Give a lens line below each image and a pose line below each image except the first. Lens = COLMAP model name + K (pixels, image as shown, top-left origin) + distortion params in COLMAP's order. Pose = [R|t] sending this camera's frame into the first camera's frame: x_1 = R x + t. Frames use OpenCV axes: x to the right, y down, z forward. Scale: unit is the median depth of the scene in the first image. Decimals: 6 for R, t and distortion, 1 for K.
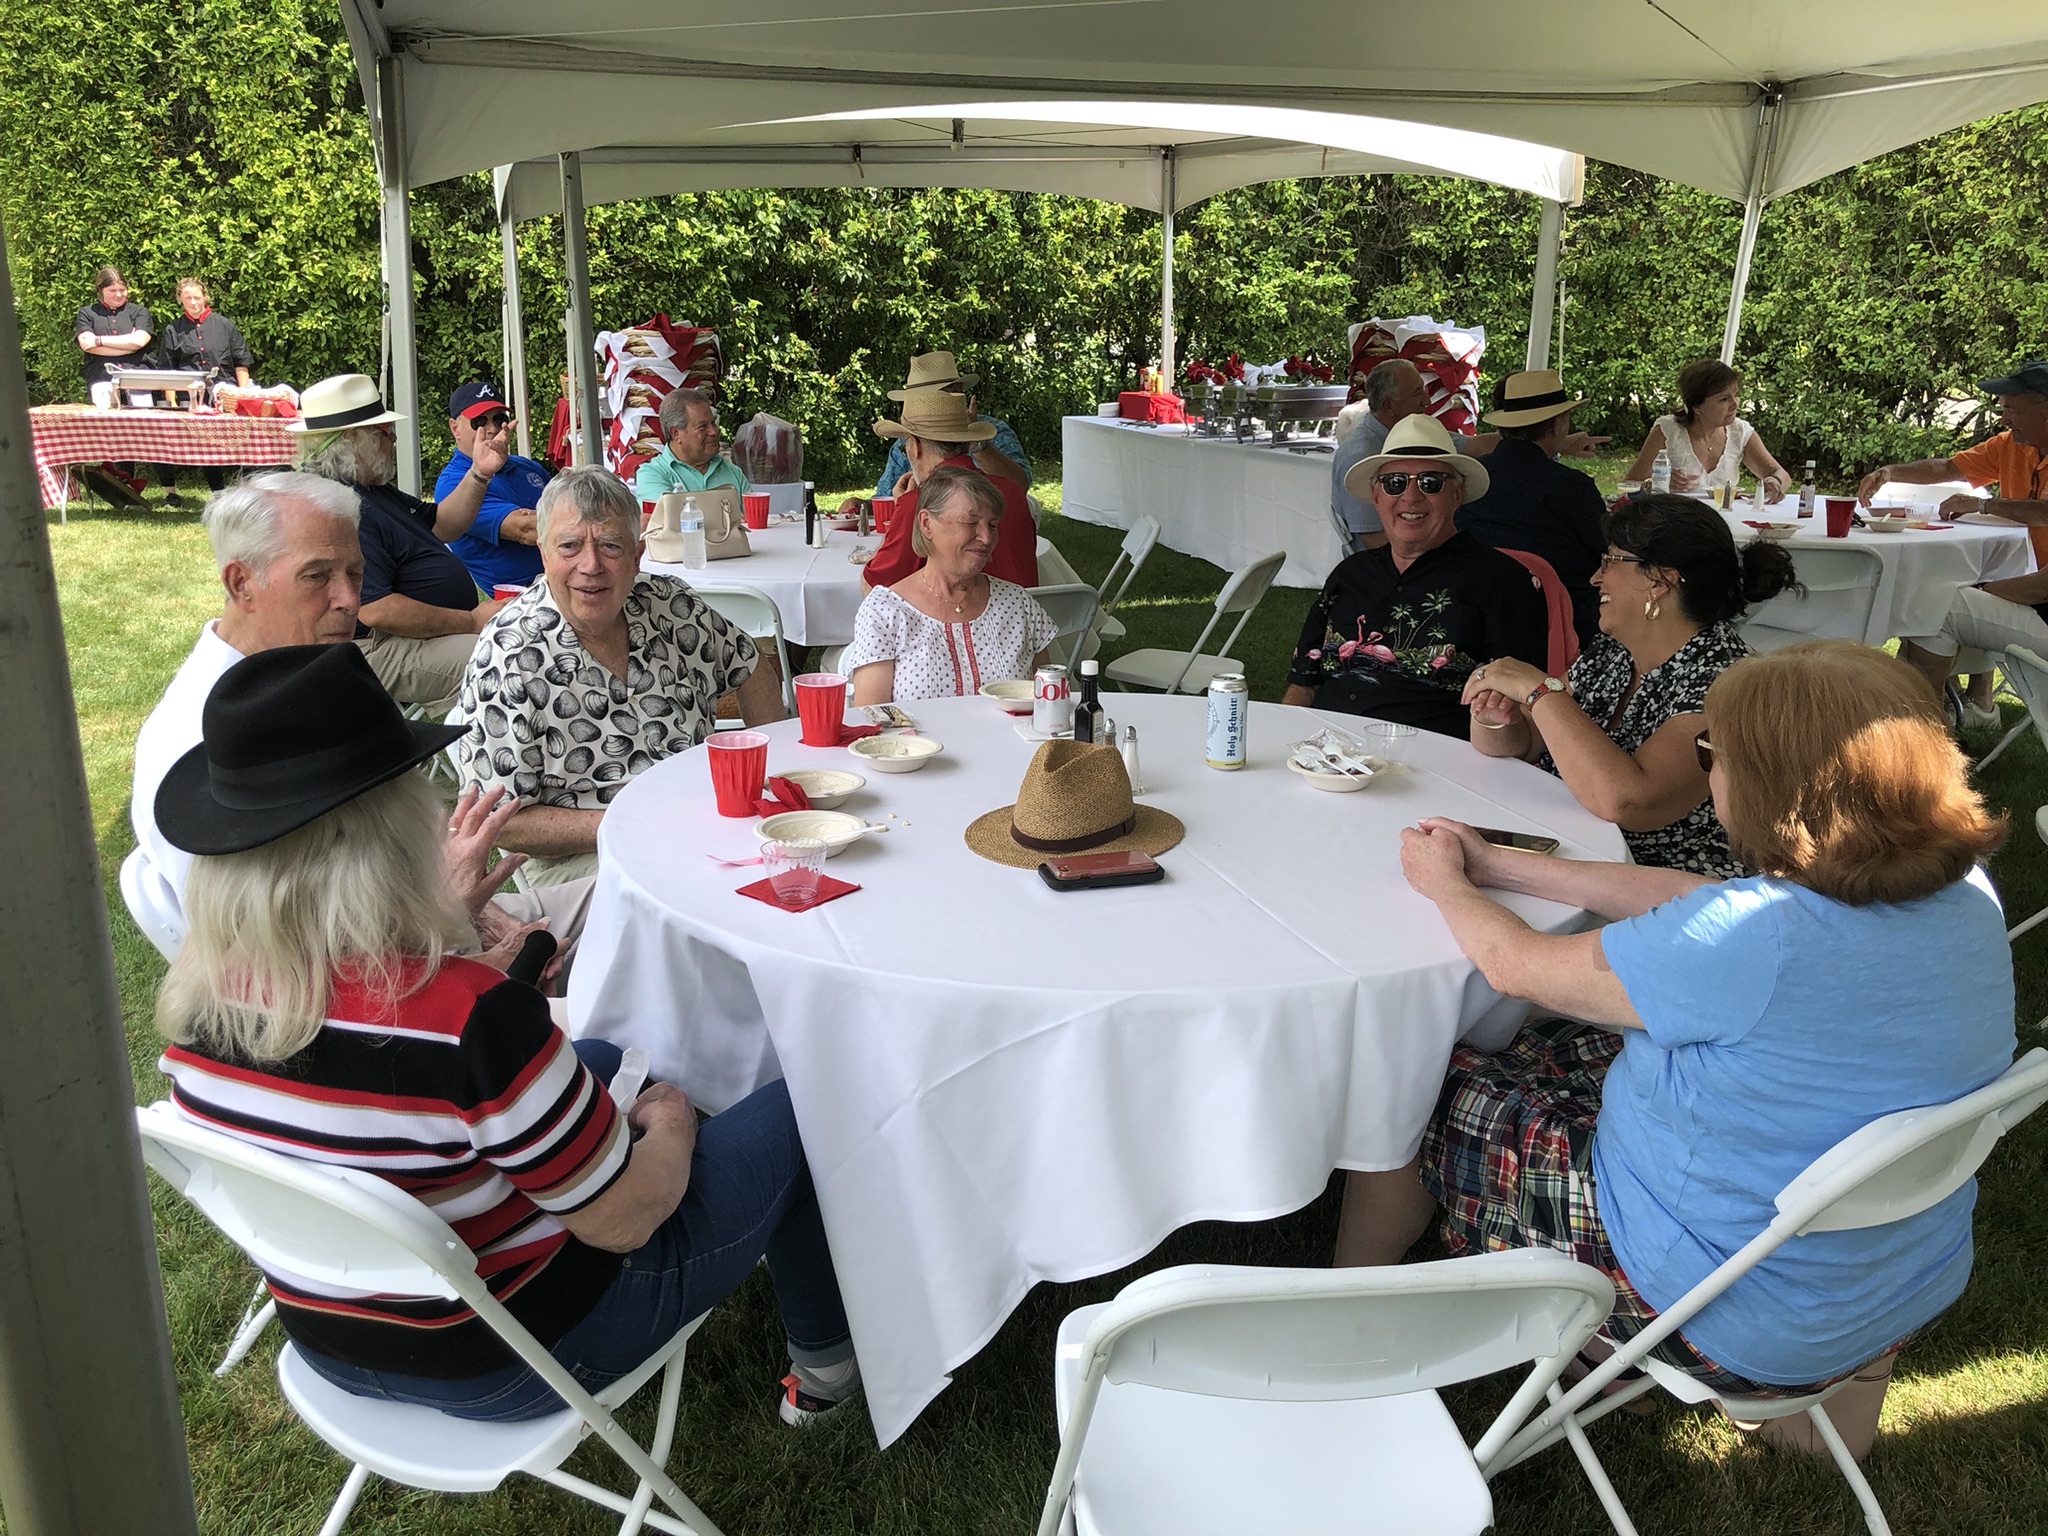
lens RADIAL K [[1669.5, 0, 1054.7], [0, 1669.5, 777.0], [0, 0, 1]] dist [0.005896, 0.008783]
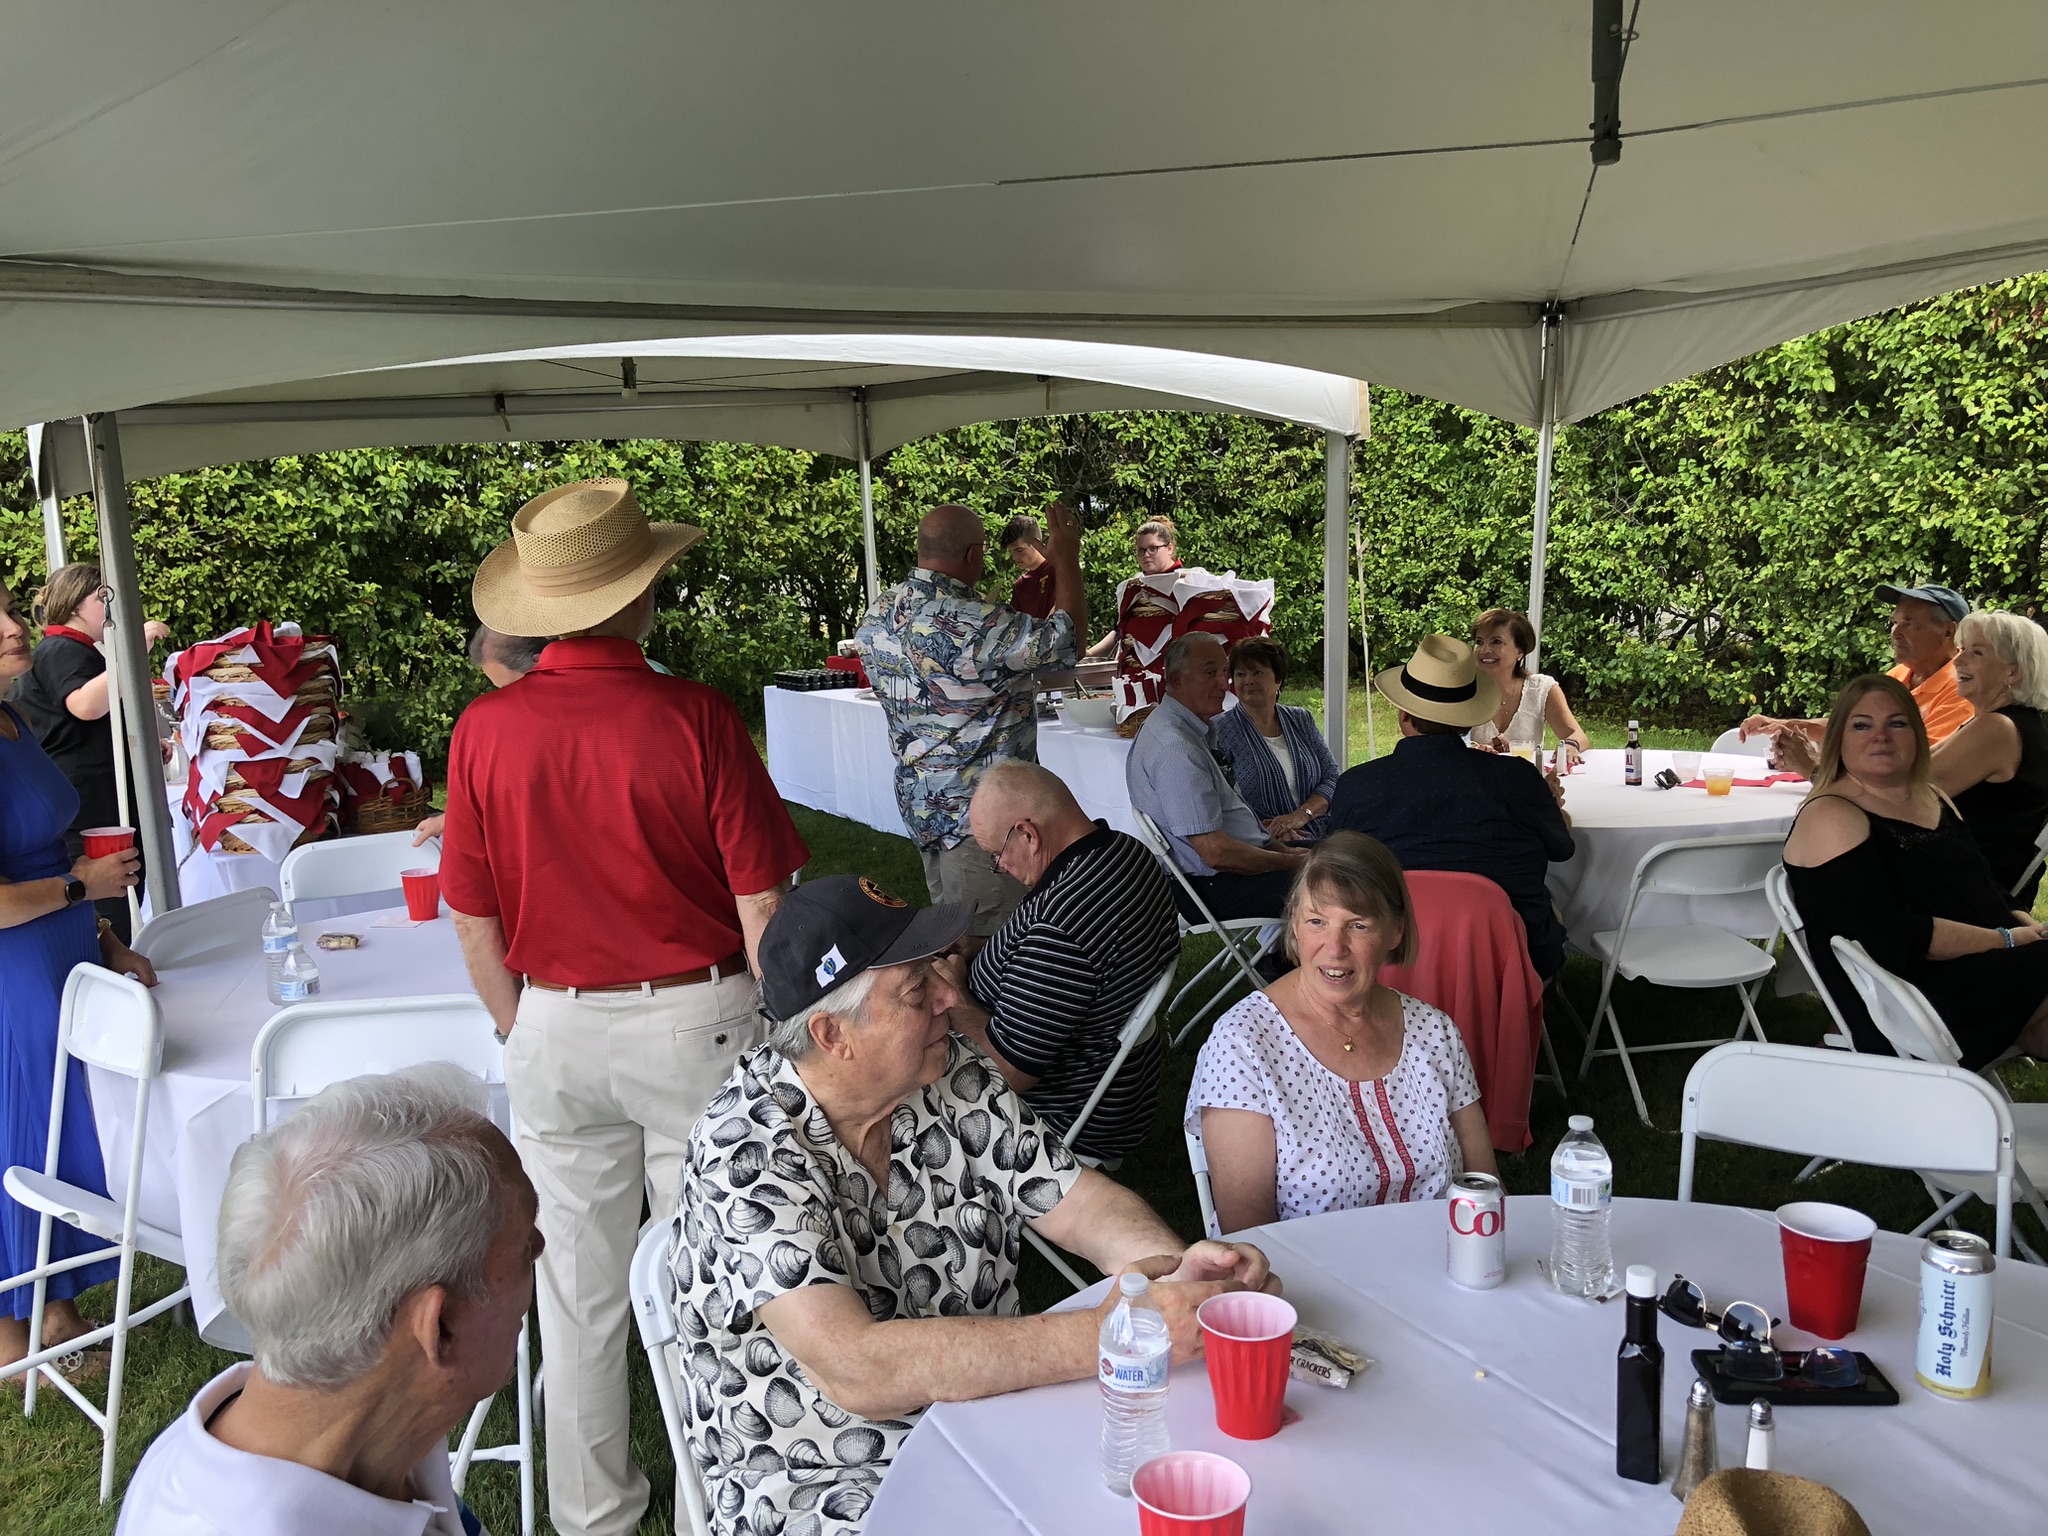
lens RADIAL K [[1669.5, 0, 1054.7], [0, 1669.5, 777.0], [0, 0, 1]] dist [0.005896, 0.008783]
pose [[0.976791, -0.072527, 0.201543, -0.024272], [0.098836, 0.987386, -0.123695, -0.046297], [-0.190029, 0.140743, 0.971638, 0.125980]]
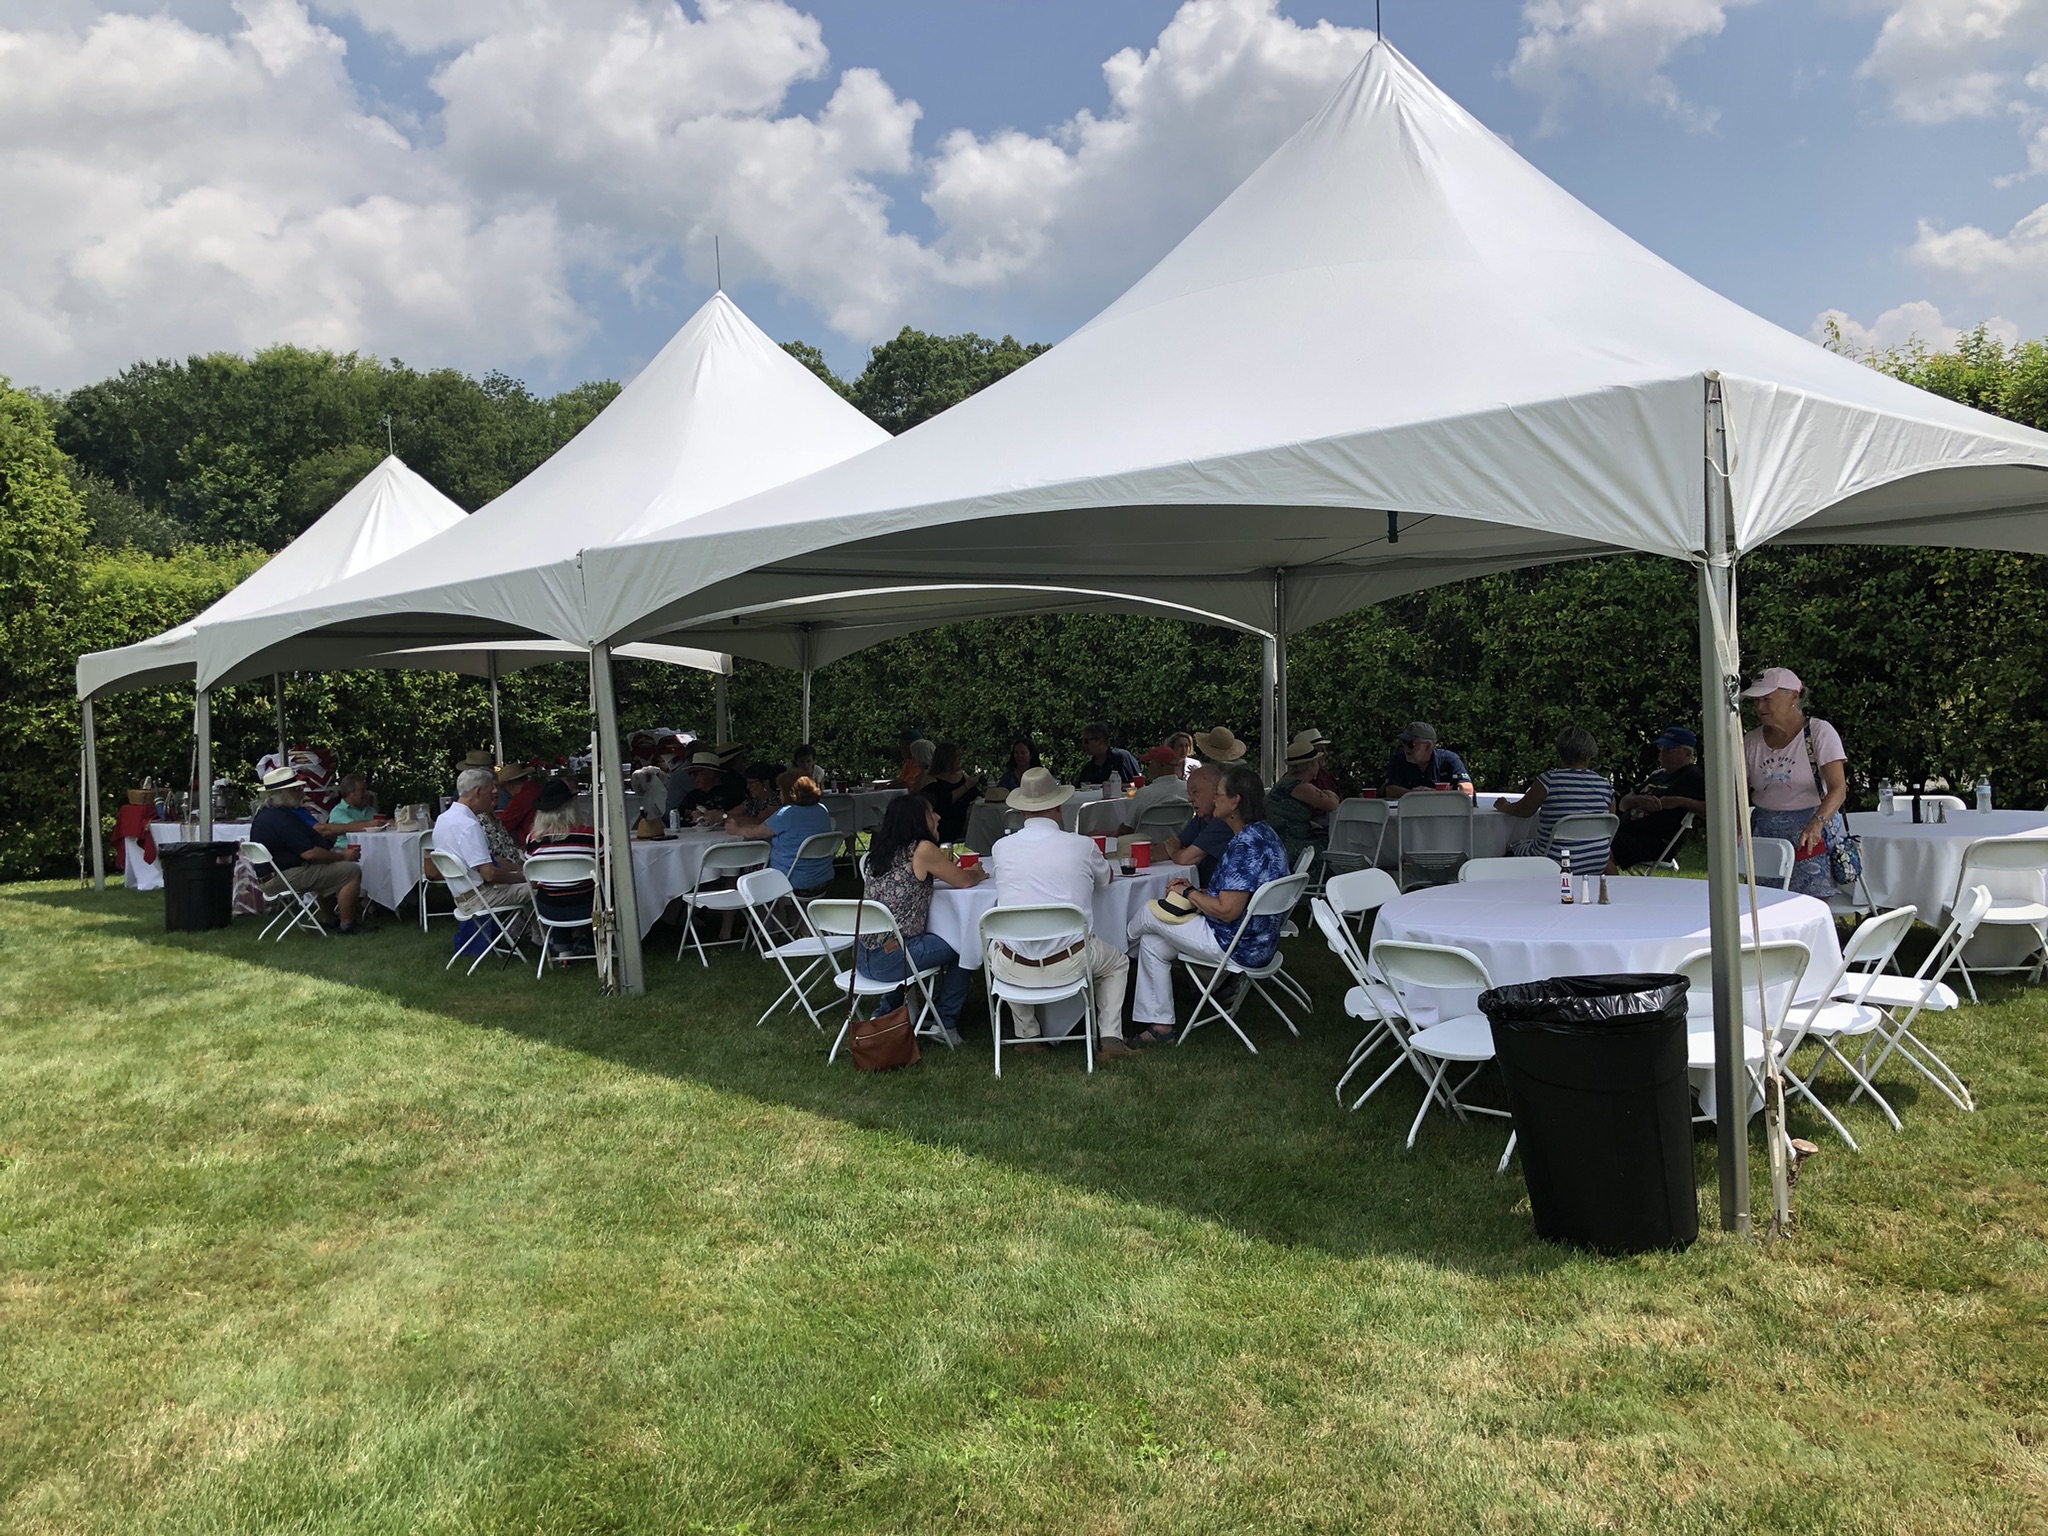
lens RADIAL K [[1682.7, 0, 1024.0], [0, 1682.7, 768.0], [0, 0, 1]] dist [0.056768, -0.084303]
pose [[0.890750, -0.058552, 0.450707, -0.227913], [0.168555, 0.963507, -0.207952, 0.196706], [-0.422083, 0.261203, 0.868113, -0.689388]]
